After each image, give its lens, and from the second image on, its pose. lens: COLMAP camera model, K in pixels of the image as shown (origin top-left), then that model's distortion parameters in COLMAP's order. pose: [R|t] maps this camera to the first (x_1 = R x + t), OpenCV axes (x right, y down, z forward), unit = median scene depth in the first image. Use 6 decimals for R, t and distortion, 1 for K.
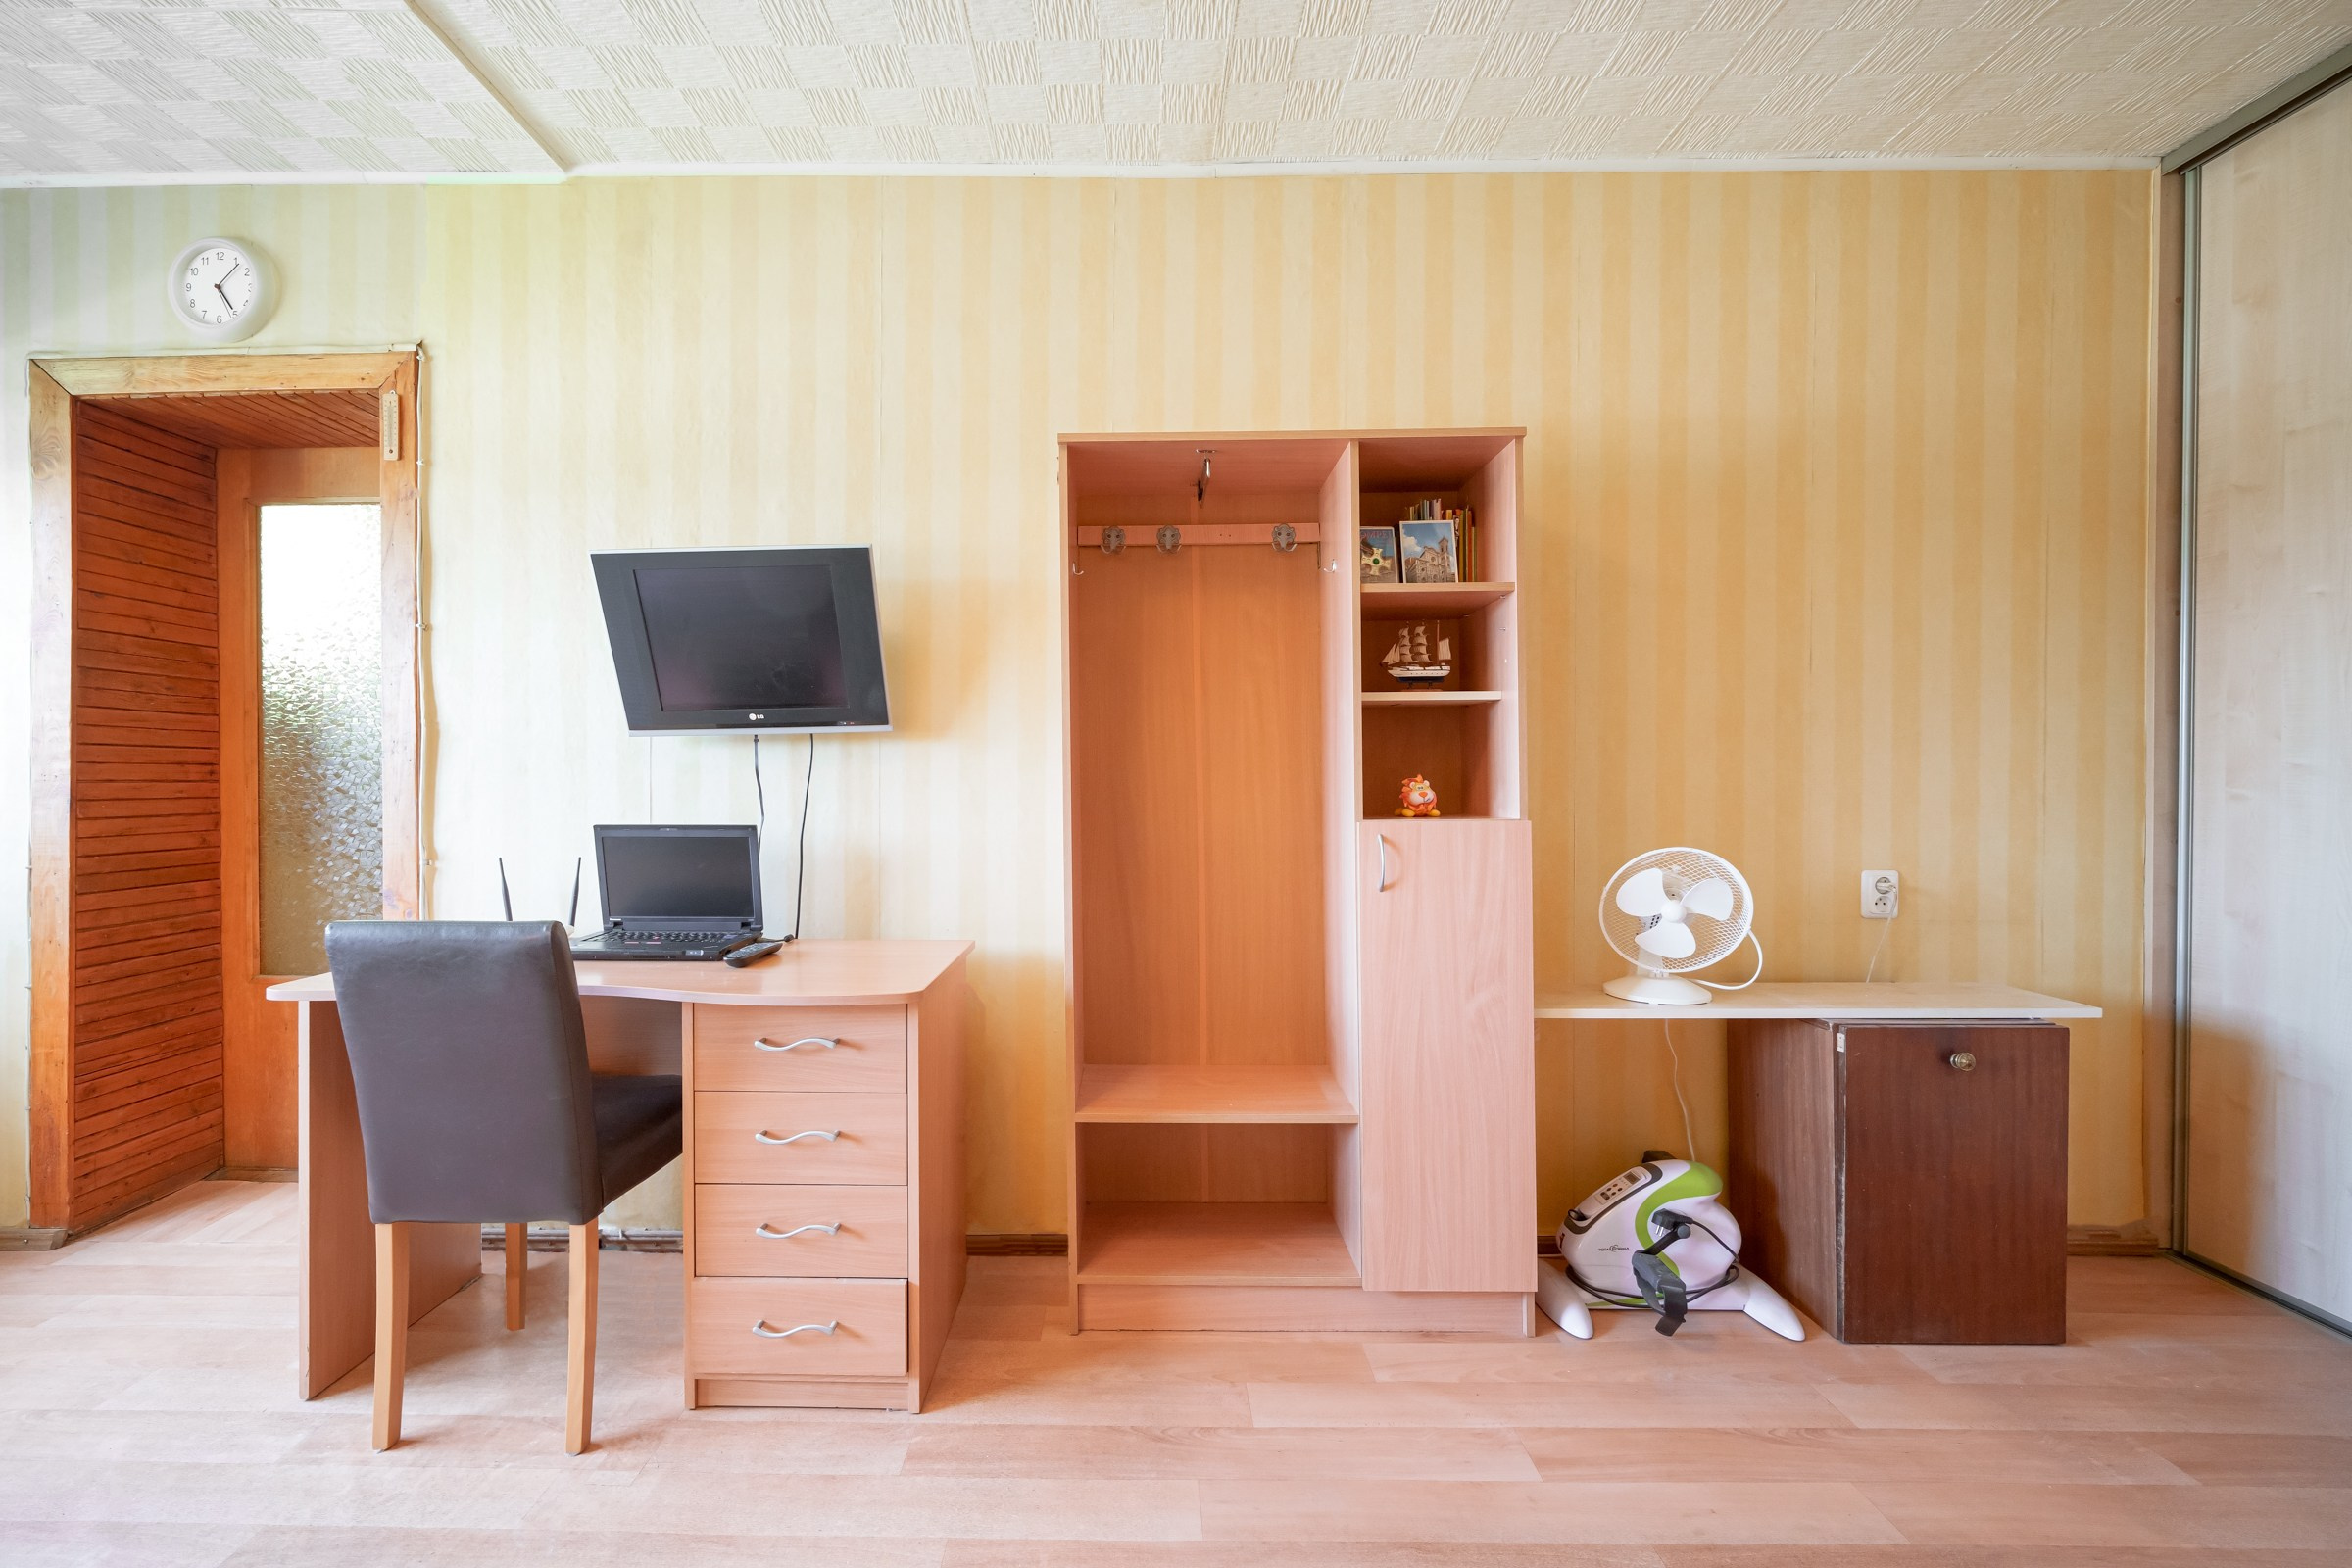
lens RADIAL K [[1002.3, 0, 1118.1], [0, 1002.3, 782.6], [0, 0, 1]] dist [-0.000954, -0.000190]
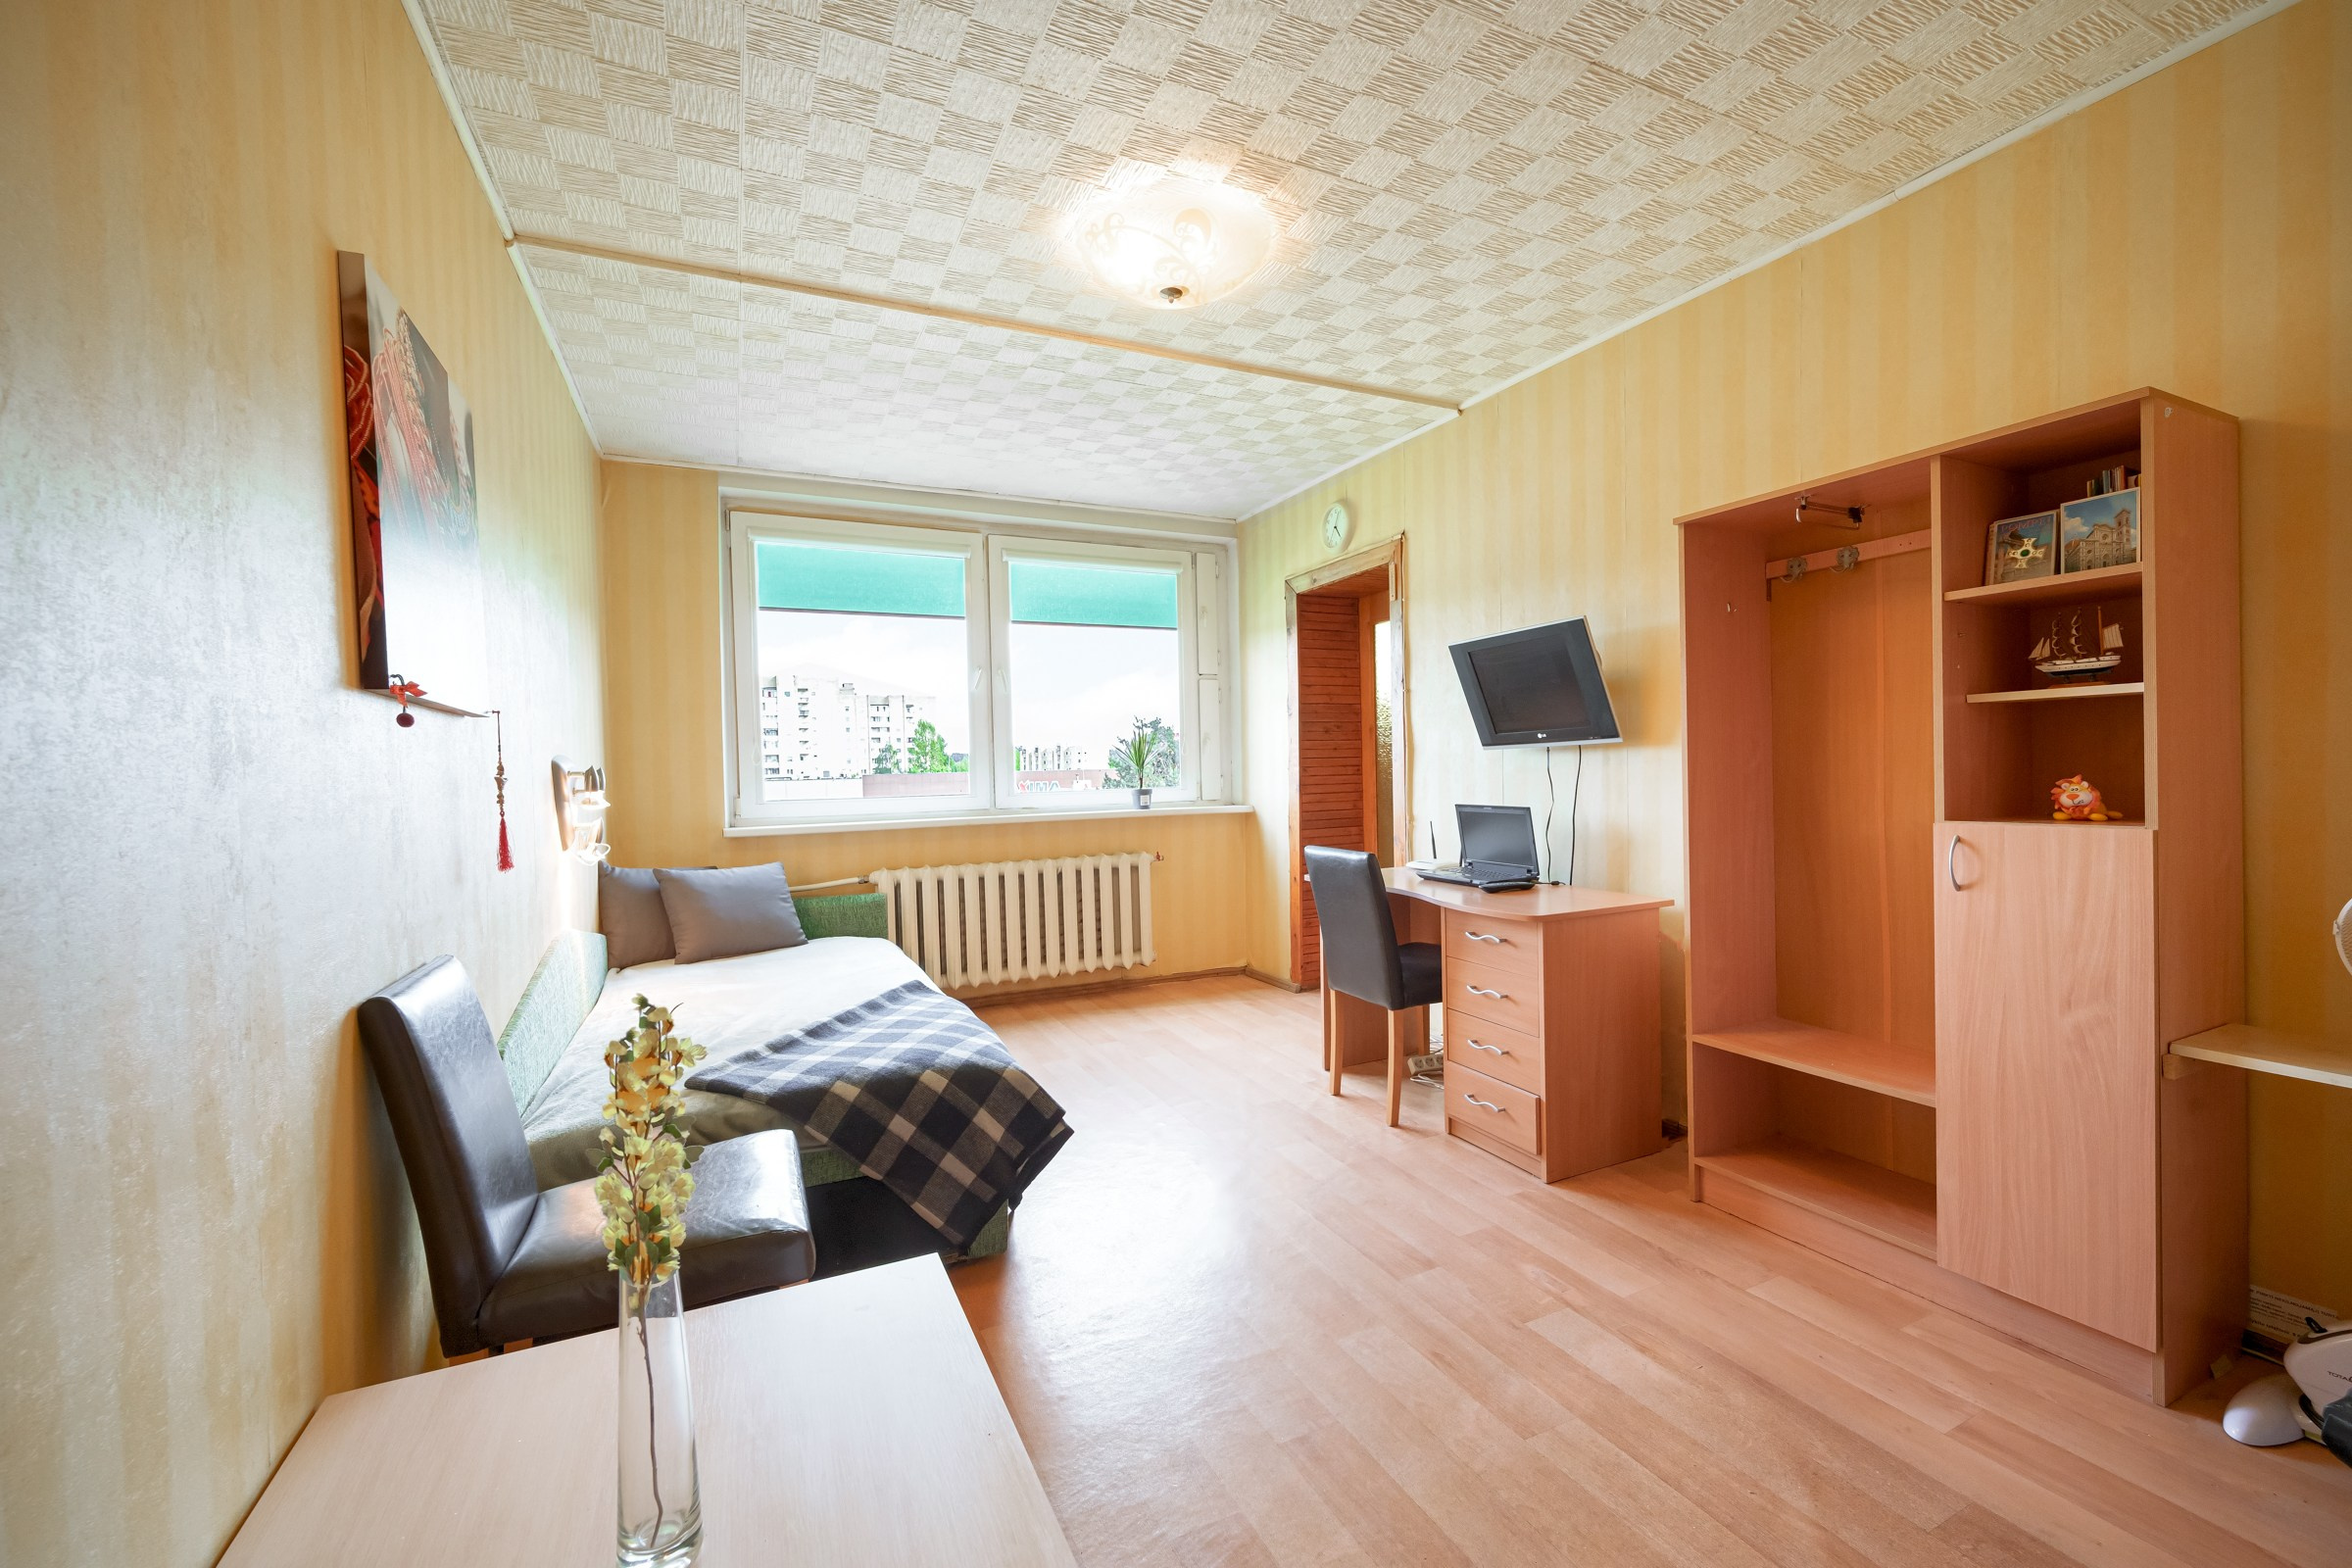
lens RADIAL K [[947.7, 0, 1181.6], [0, 947.7, 784.1], [0, 0, 1]] dist [-0.001661, -0.000484]
pose [[0.446483, 0.009536, -0.894741, 0.713584], [0.017600, 0.999656, 0.019436, -0.031347], [0.894619, -0.024425, 0.446161, -0.134364]]
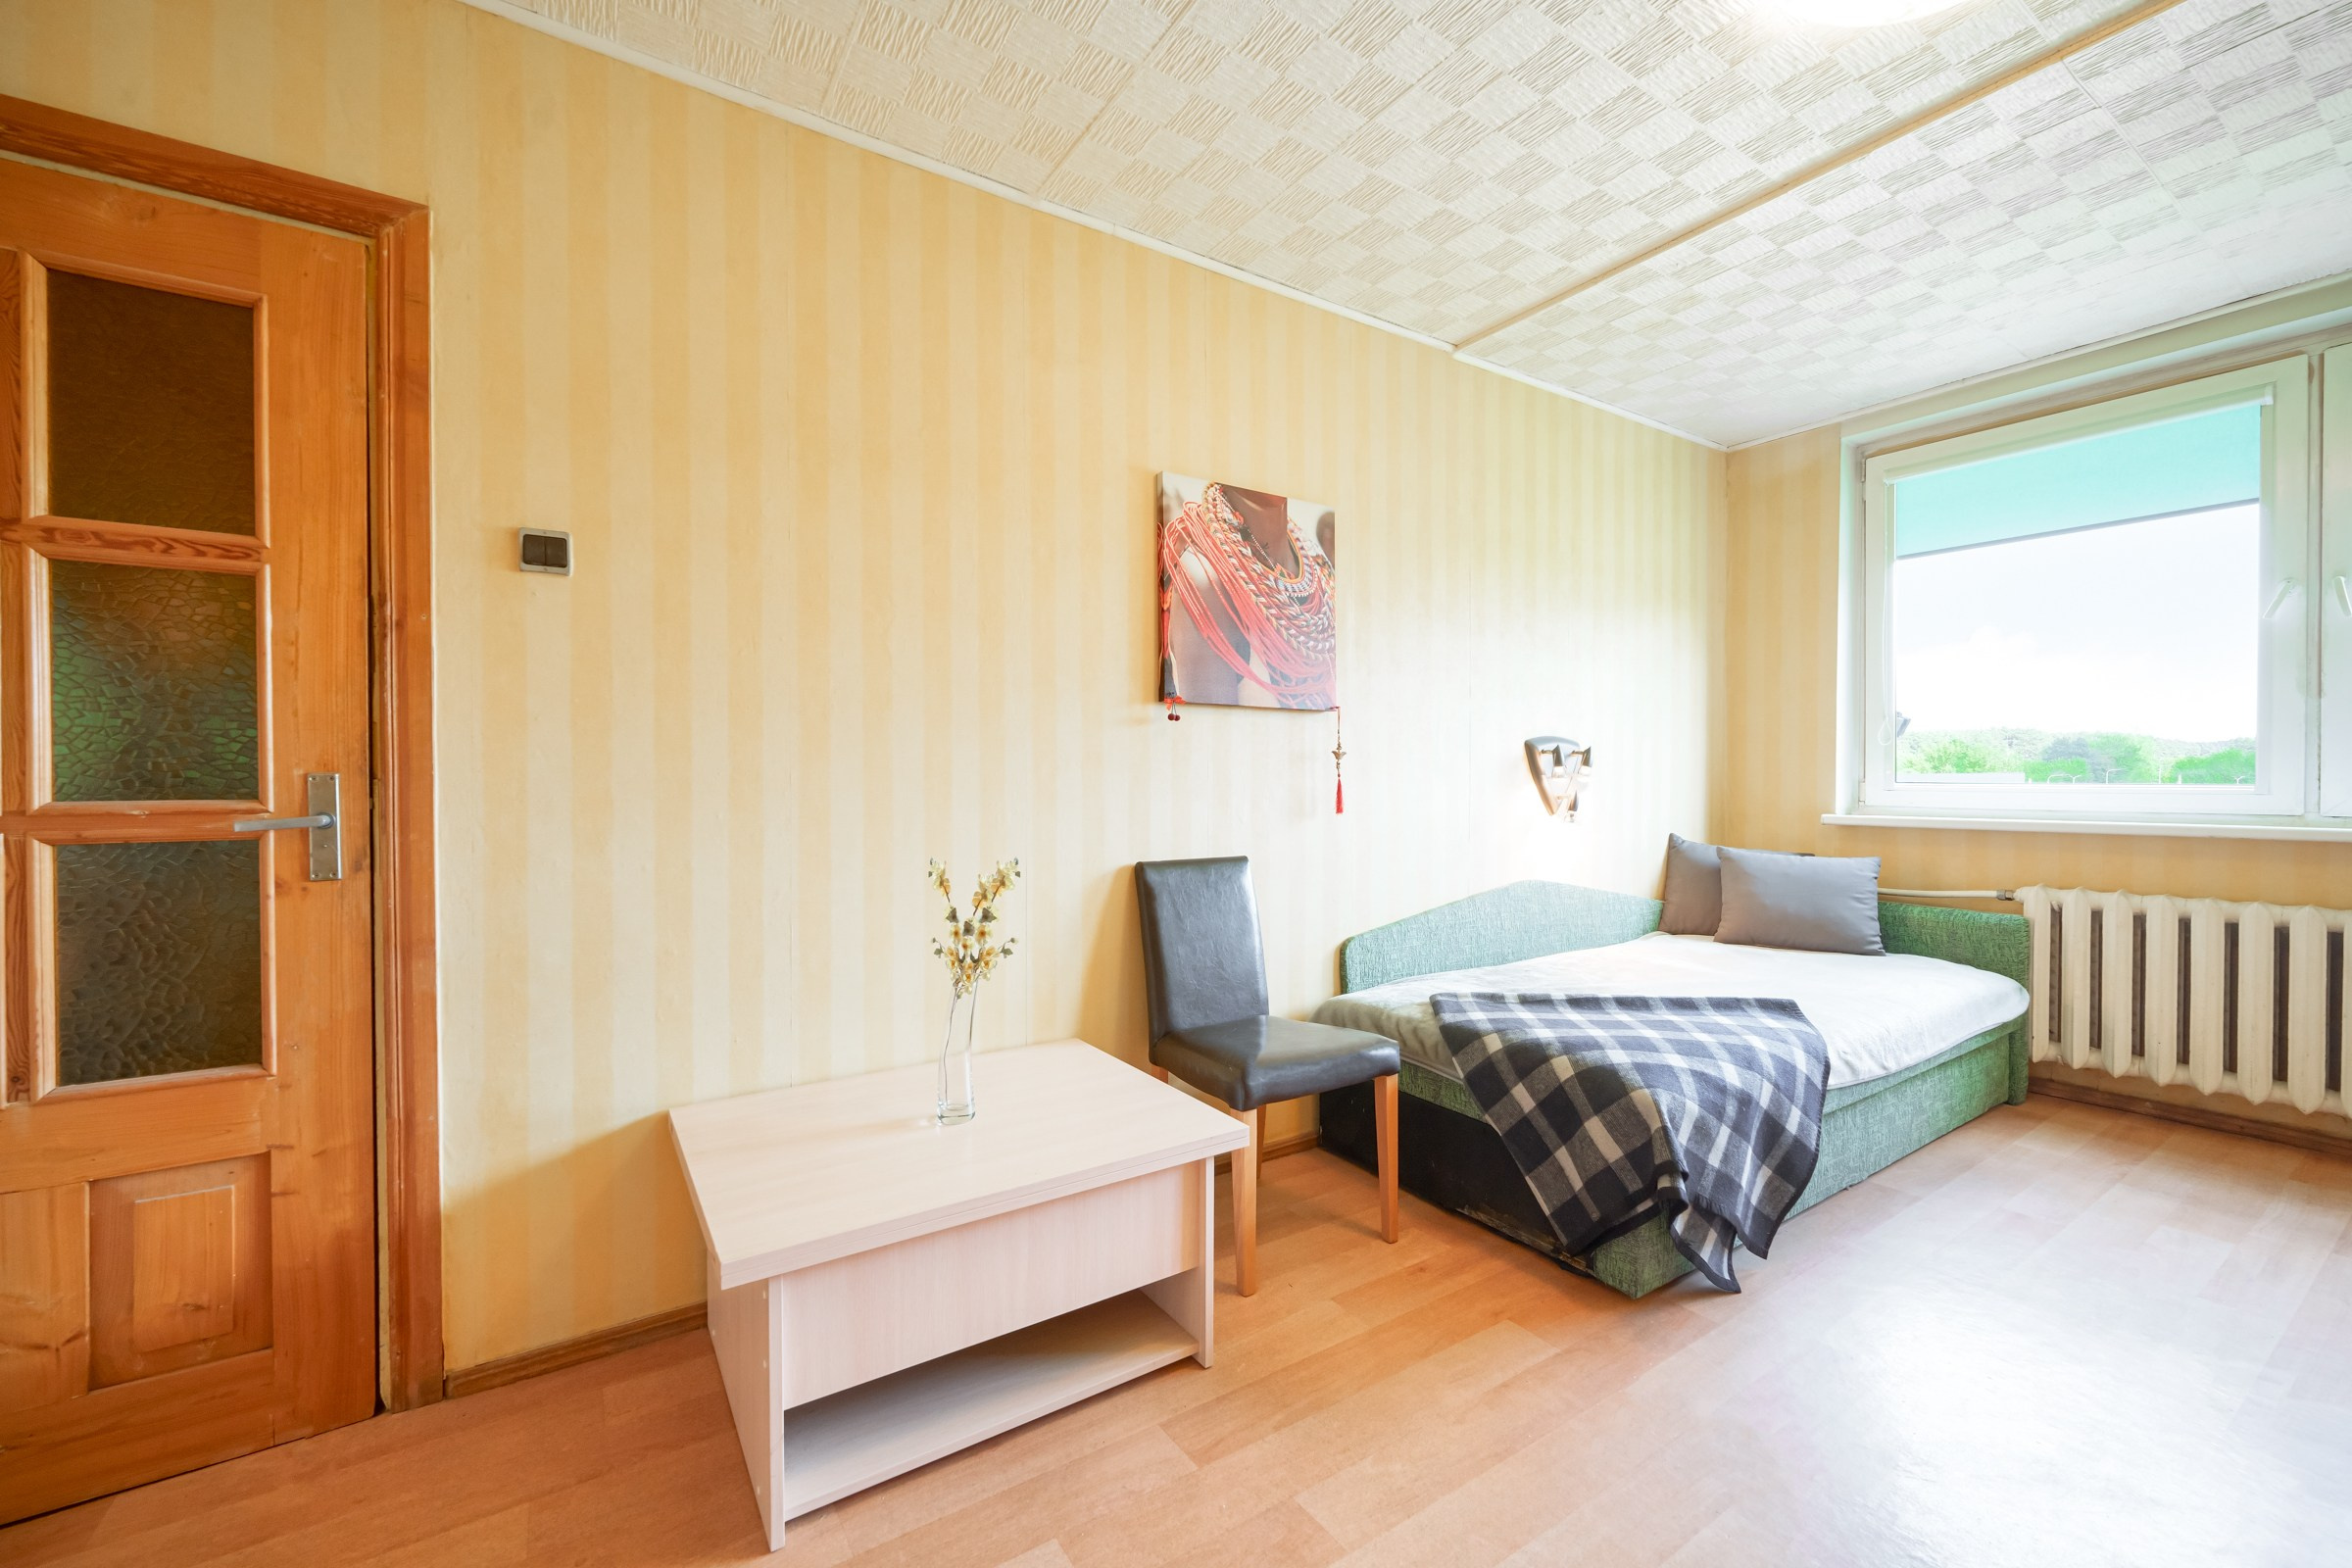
lens RADIAL K [[942.7, 0, 1184.2], [0, 942.7, 785.3], [0, 0, 1]] dist [-0.000356, -0.000122]
pose [[-0.825445, 0.011700, -0.564362, 0.556303], [0.001679, 0.999832, 0.018272, -0.008054], [0.564481, 0.014135, -0.825325, 0.658407]]
